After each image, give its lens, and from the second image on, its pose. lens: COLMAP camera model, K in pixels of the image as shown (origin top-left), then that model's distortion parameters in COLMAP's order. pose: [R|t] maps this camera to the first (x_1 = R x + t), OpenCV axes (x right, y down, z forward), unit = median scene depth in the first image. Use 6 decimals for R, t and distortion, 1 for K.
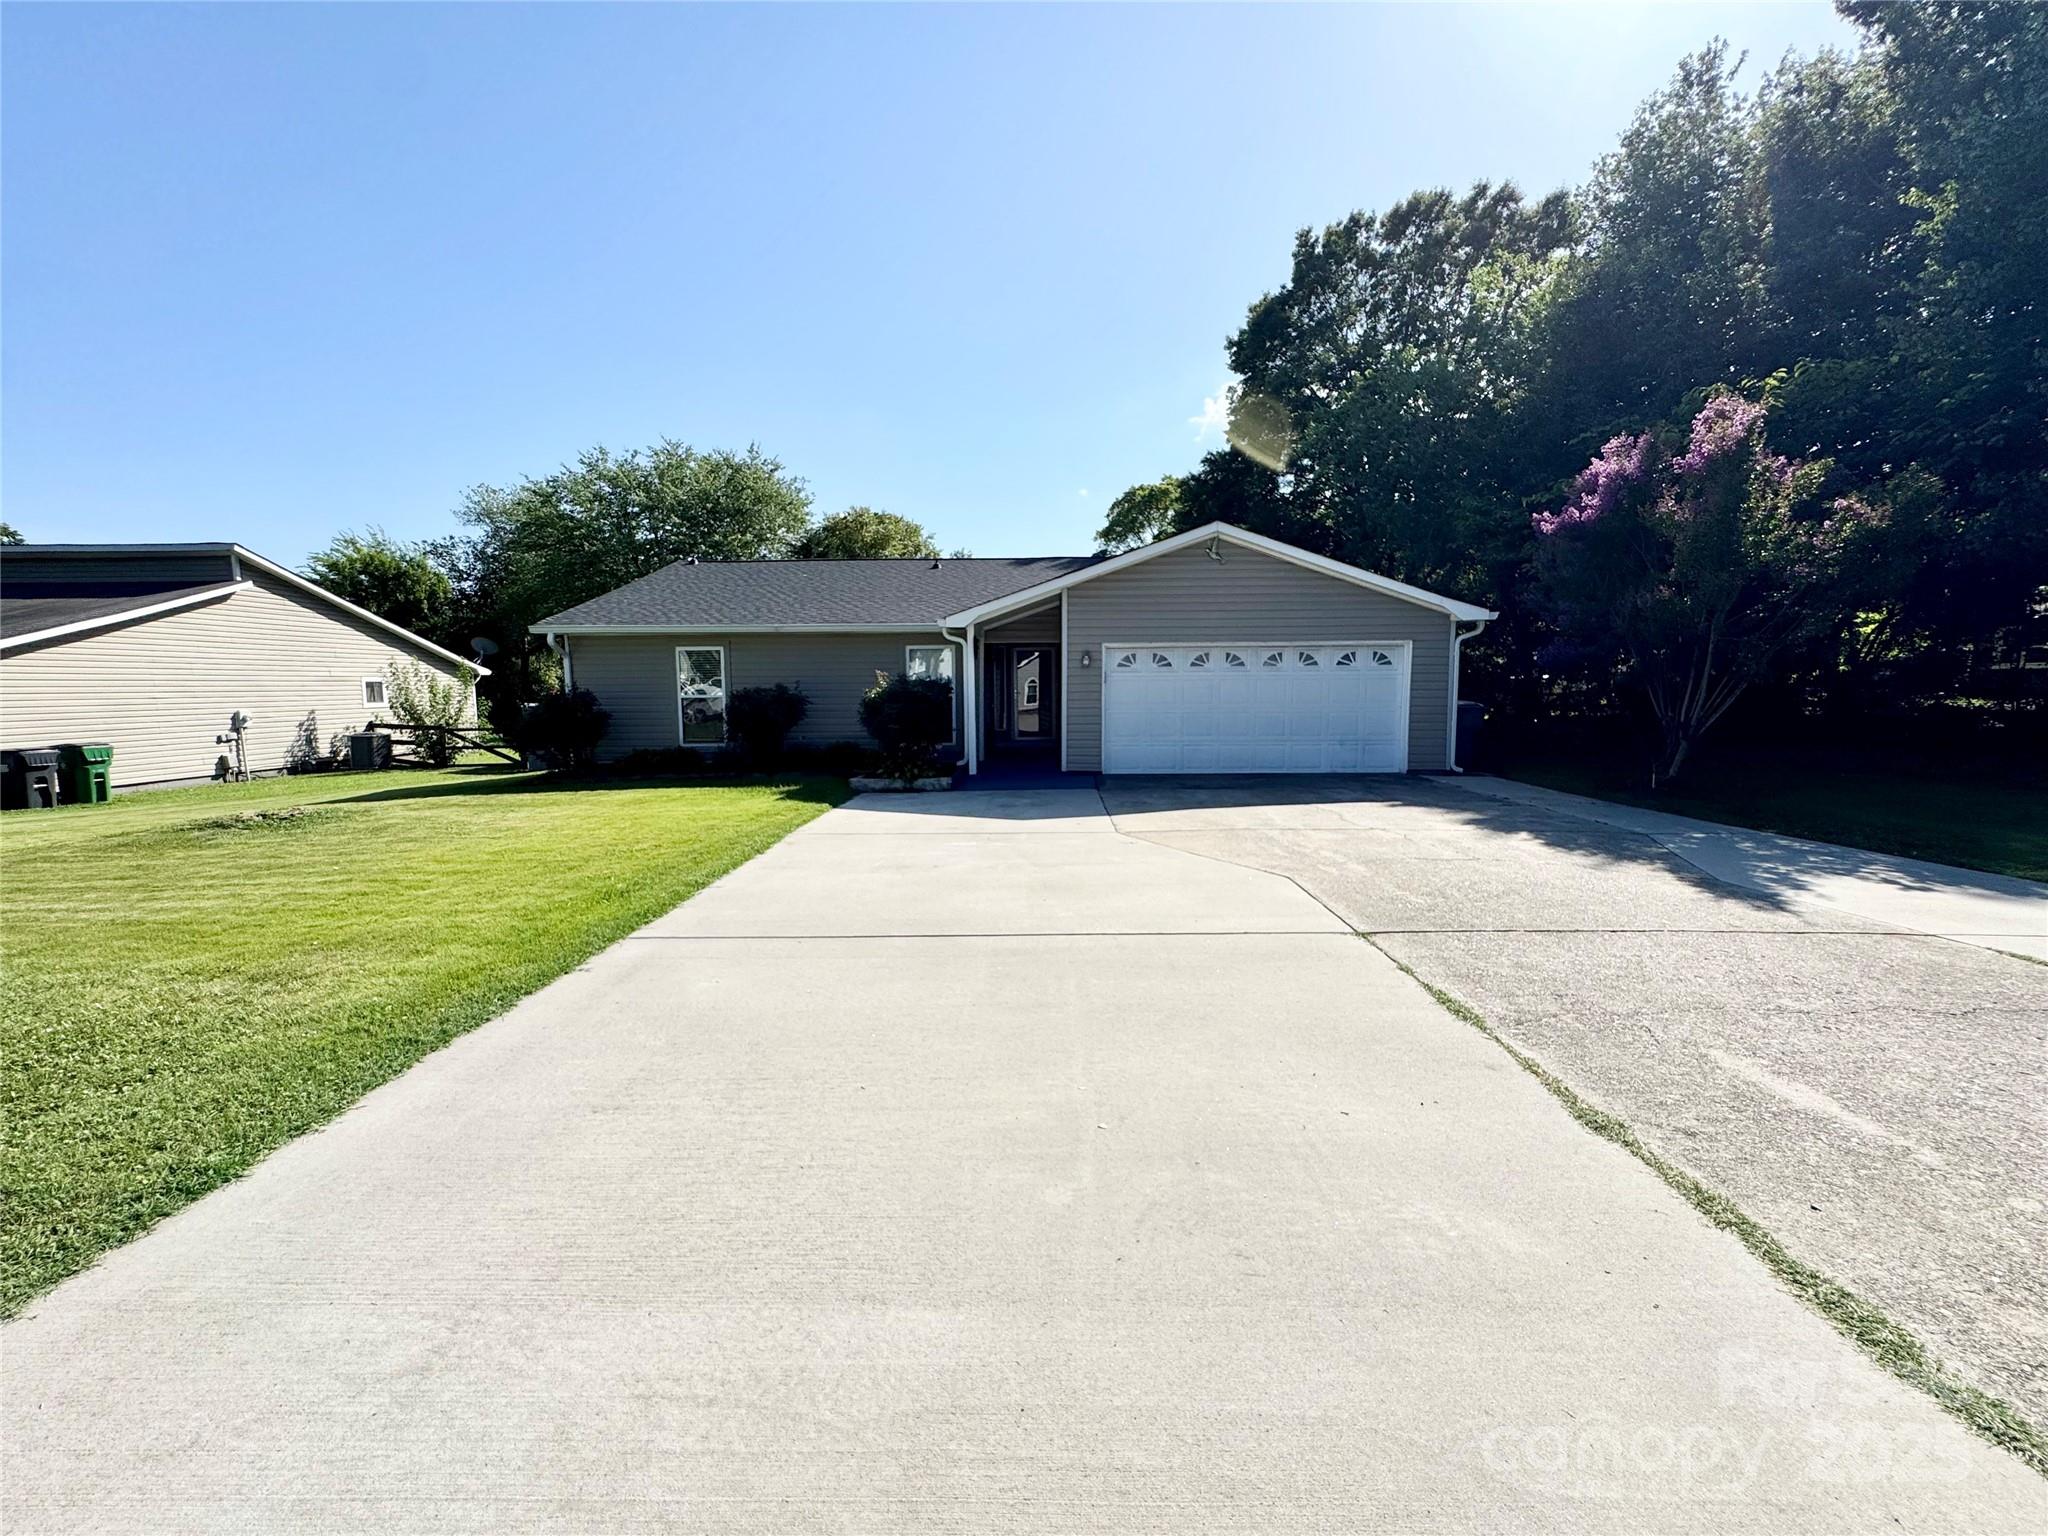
lens RADIAL K [[817.7, 0, 1021.1], [0, 817.7, 760.6], [0, 0, 1]] dist [-0.003337, 0.000524]
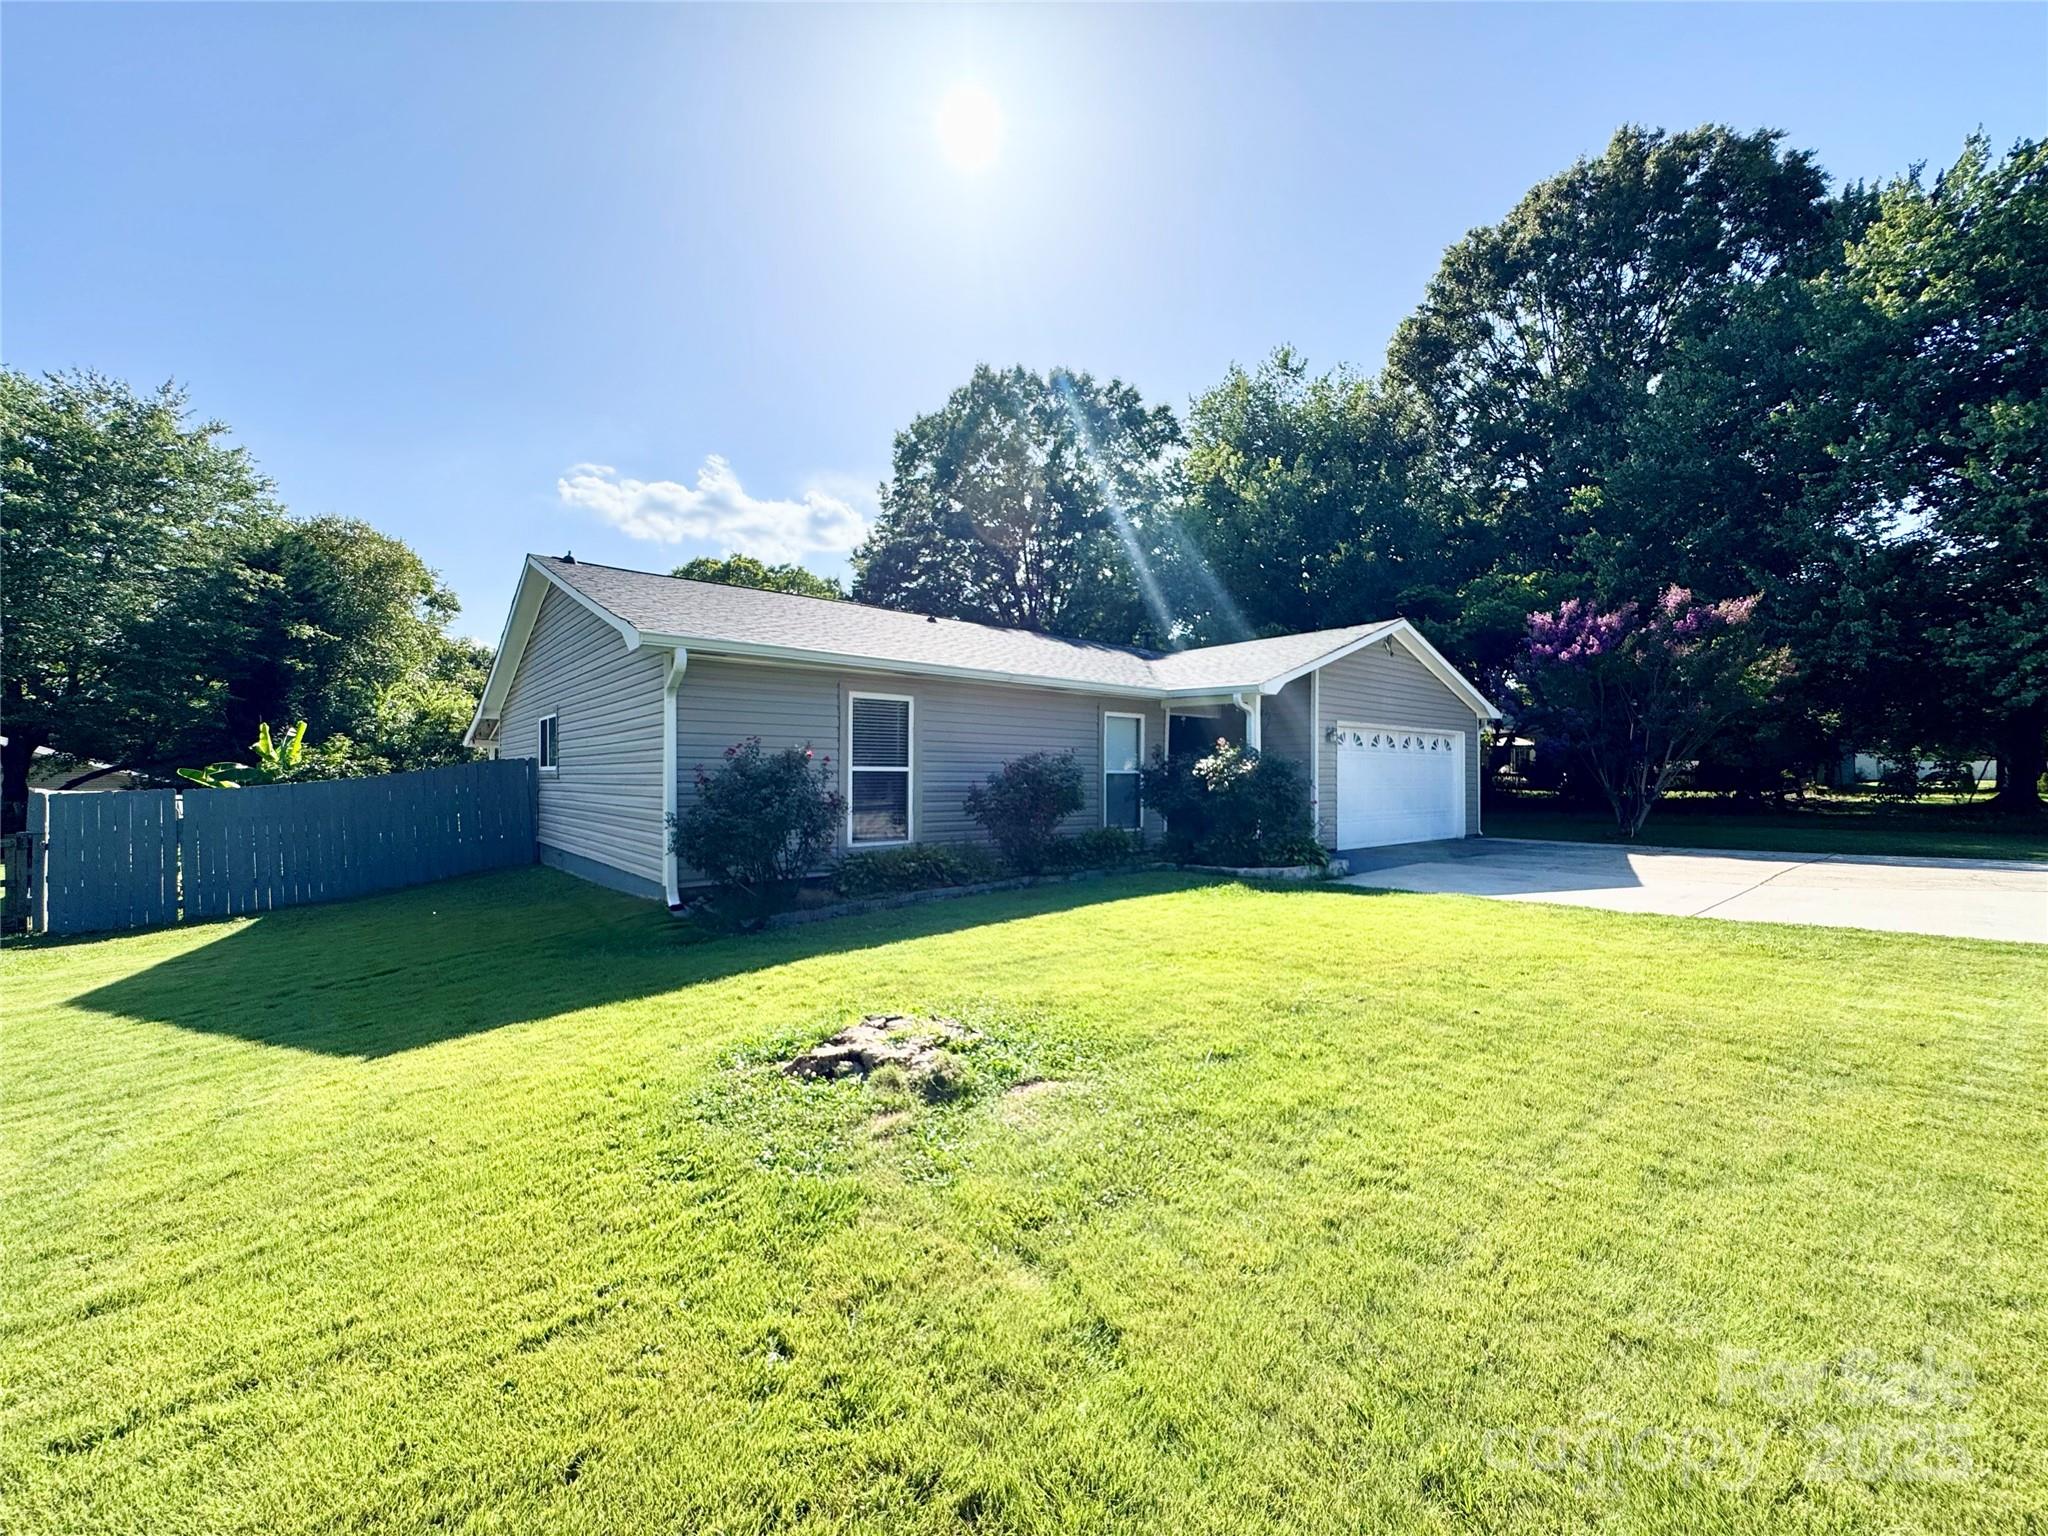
lens RADIAL K [[817.7, 0, 1018.4], [0, 817.7, 767.4], [0, 0, 1]] dist [-0.003337, 0.000524]
pose [[0.753453, 0.016930, 0.657283, -0.610892], [0.055175, 0.994514, -0.088863, -0.012785], [-0.655182, 0.103220, 0.748386, 0.361374]]
